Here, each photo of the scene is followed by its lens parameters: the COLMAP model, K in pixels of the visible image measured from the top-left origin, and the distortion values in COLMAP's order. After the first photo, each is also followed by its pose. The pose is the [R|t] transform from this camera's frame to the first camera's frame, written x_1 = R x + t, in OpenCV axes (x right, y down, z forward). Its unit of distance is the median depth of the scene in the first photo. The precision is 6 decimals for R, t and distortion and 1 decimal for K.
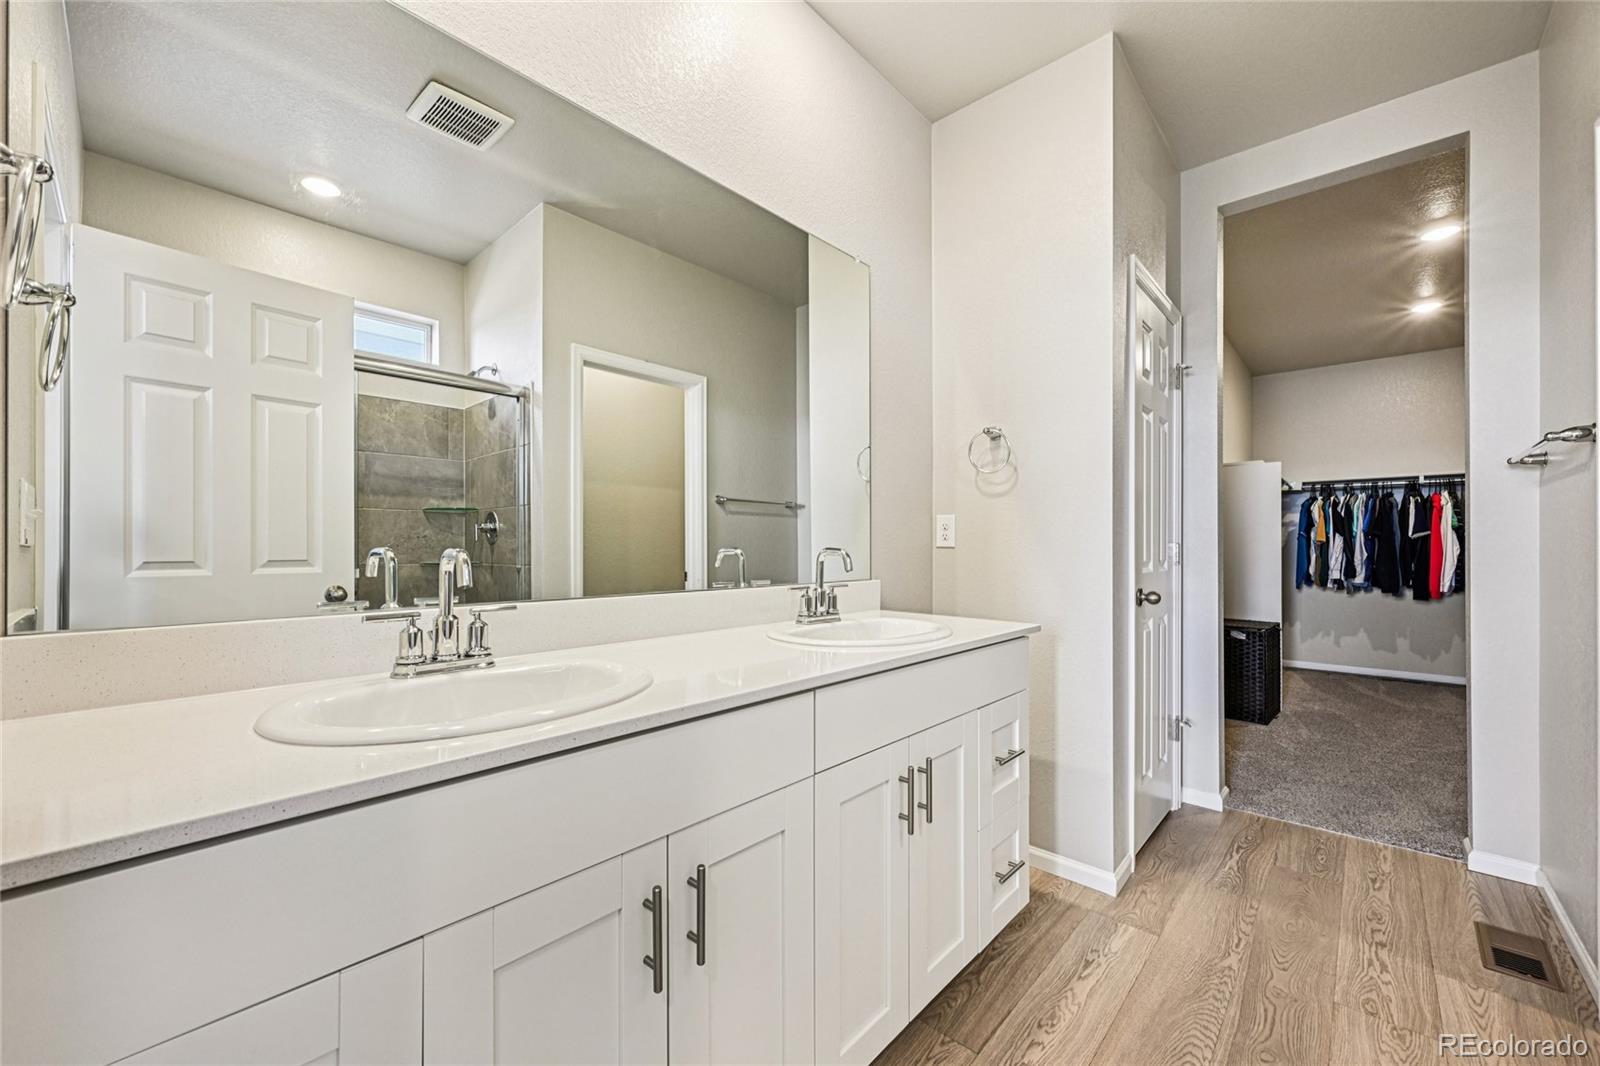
lens RADIAL K [[624.5, 0, 803.1], [0, 624.5, 541.1], [0, 0, 1]] dist [-0.002397, -0.000135]
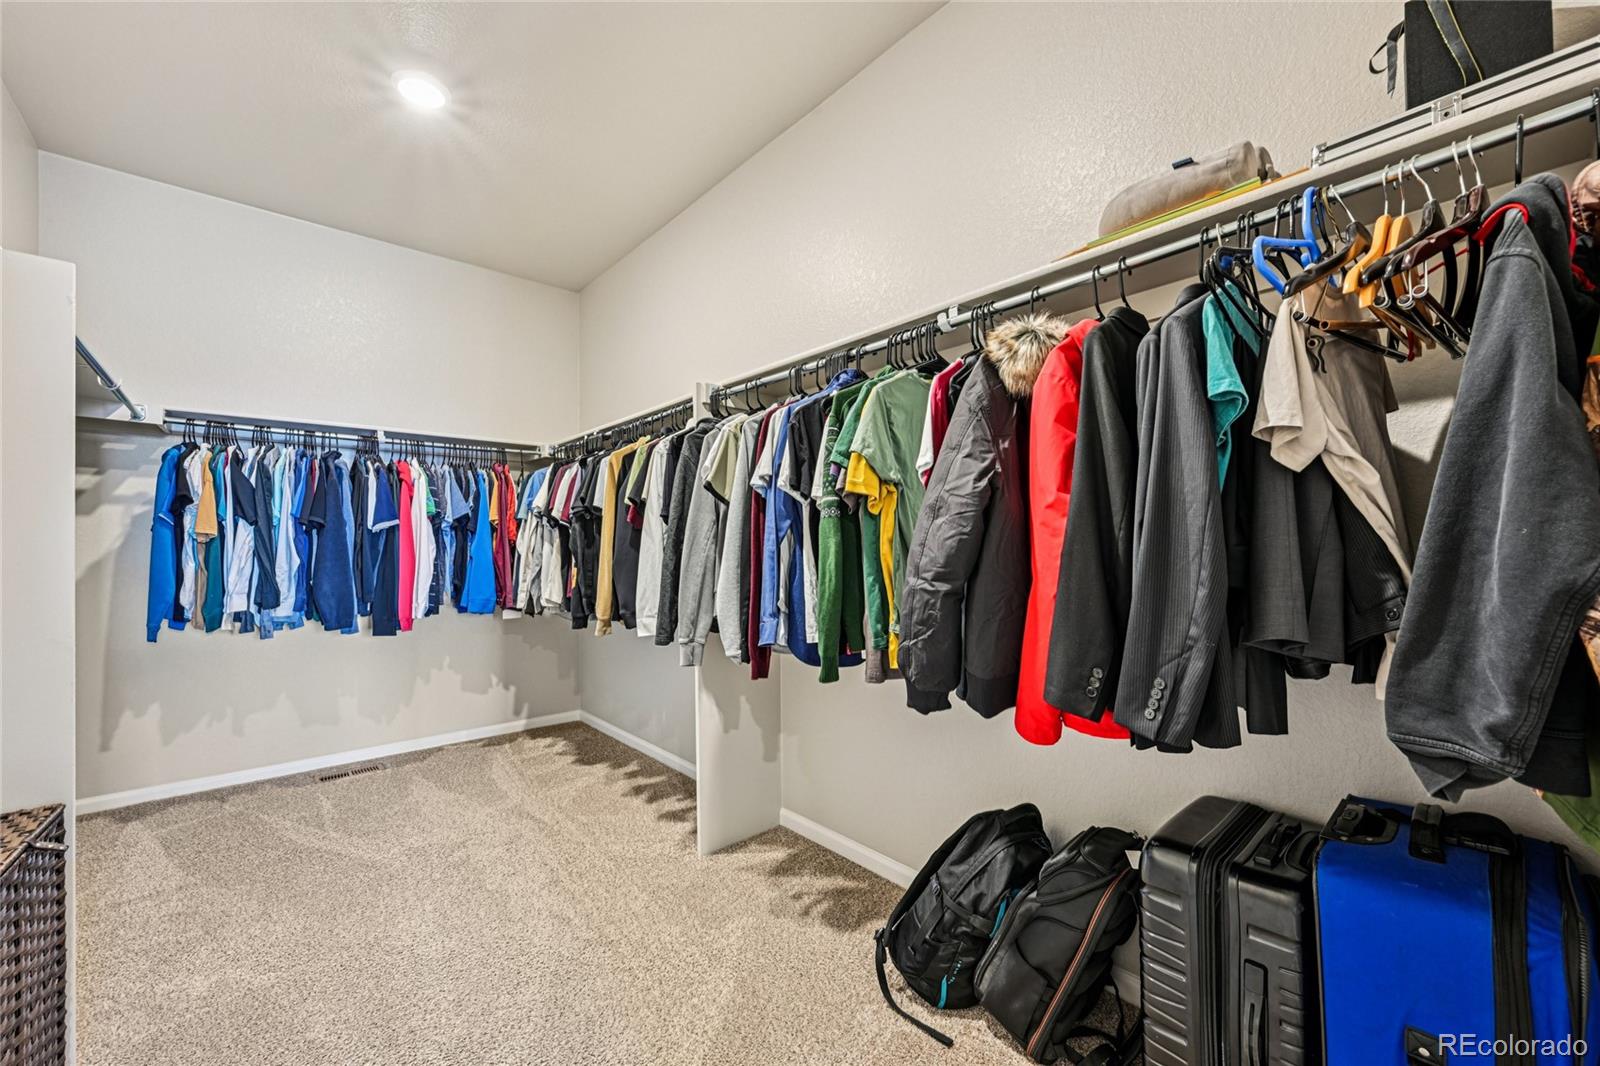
lens RADIAL K [[624.5, 0, 803.1], [0, 624.5, 541.1], [0, 0, 1]] dist [-0.002397, -0.000135]
pose [[0.104146, 0.006940, 0.994538, 0.409788], [0.004496, 0.999962, -0.007449, 0.010401], [-0.994552, 0.005247, 0.104111, 0.503678]]
